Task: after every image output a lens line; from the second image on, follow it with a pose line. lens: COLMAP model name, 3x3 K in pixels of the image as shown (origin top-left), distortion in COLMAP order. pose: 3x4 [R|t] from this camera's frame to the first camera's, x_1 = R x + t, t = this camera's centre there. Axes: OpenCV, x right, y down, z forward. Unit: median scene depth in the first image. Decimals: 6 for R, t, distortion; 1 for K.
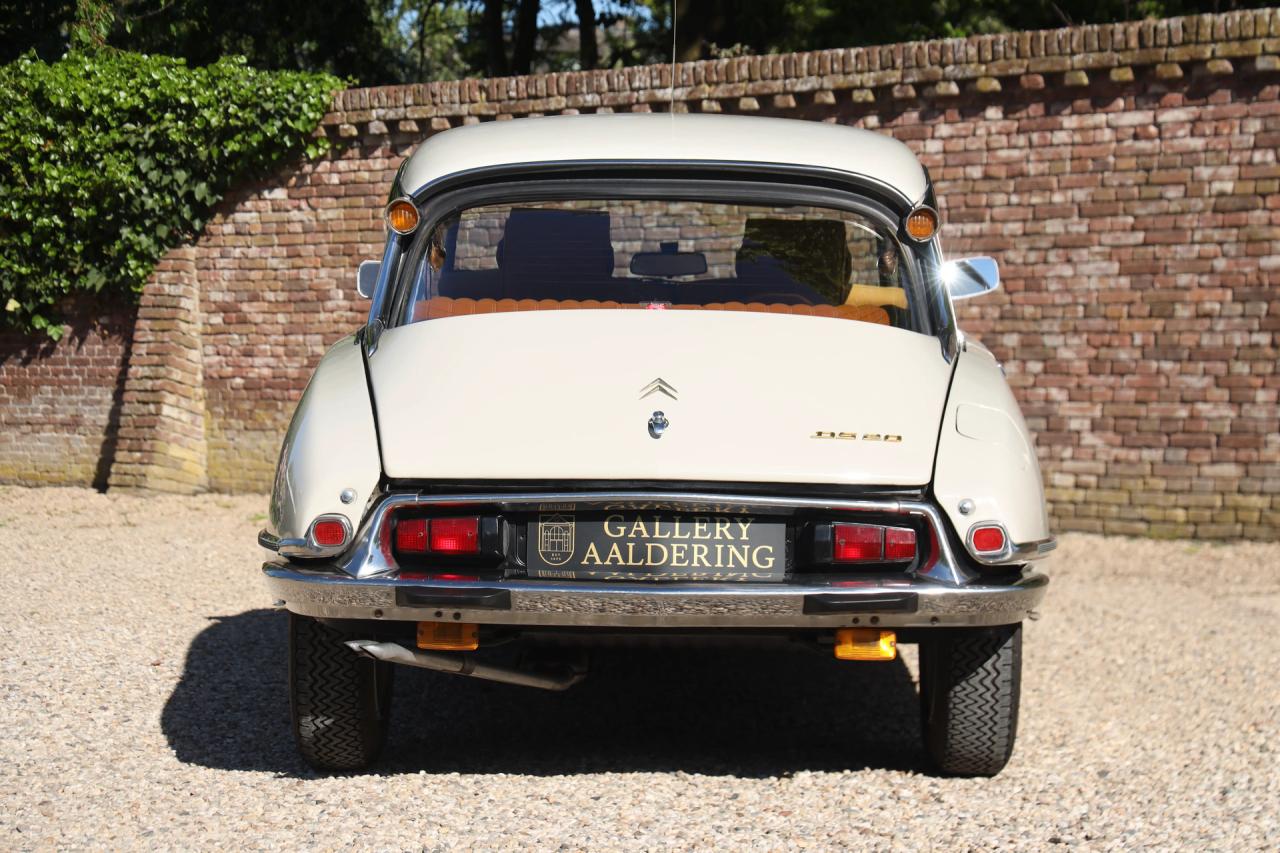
lens RADIAL K [[2941.9, 0, 639.2], [0, 2941.9, 472.4], [0, 0, 1]] dist [0.133314, -0.456536]
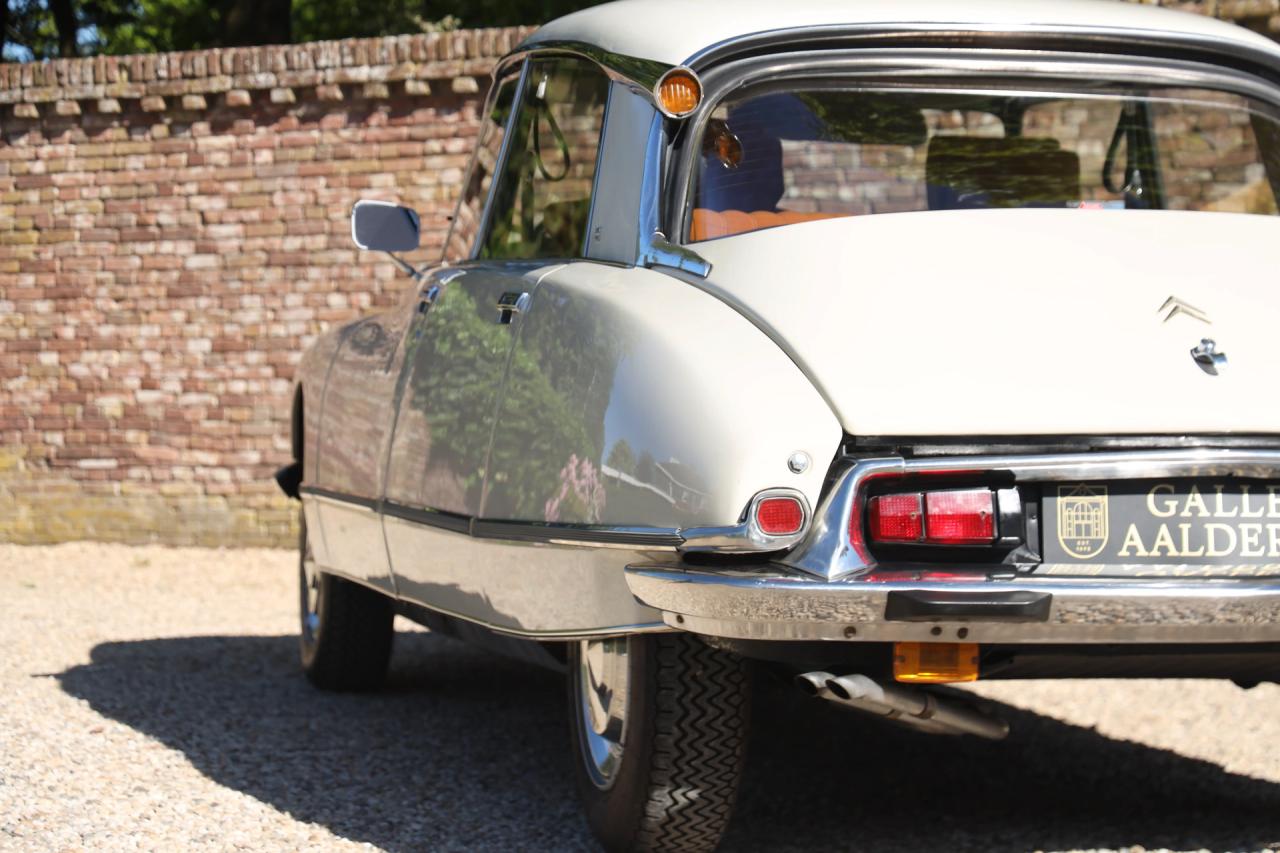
lens RADIAL K [[2941.9, 0, 639.2], [0, 2941.9, 472.4], [0, 0, 1]] dist [0.133314, -0.456536]
pose [[0.973145, -0.009004, 0.230018, -0.279617], [0.014195, 0.999680, -0.020922, 0.023404], [-0.229756, 0.023625, 0.972962, 0.326713]]
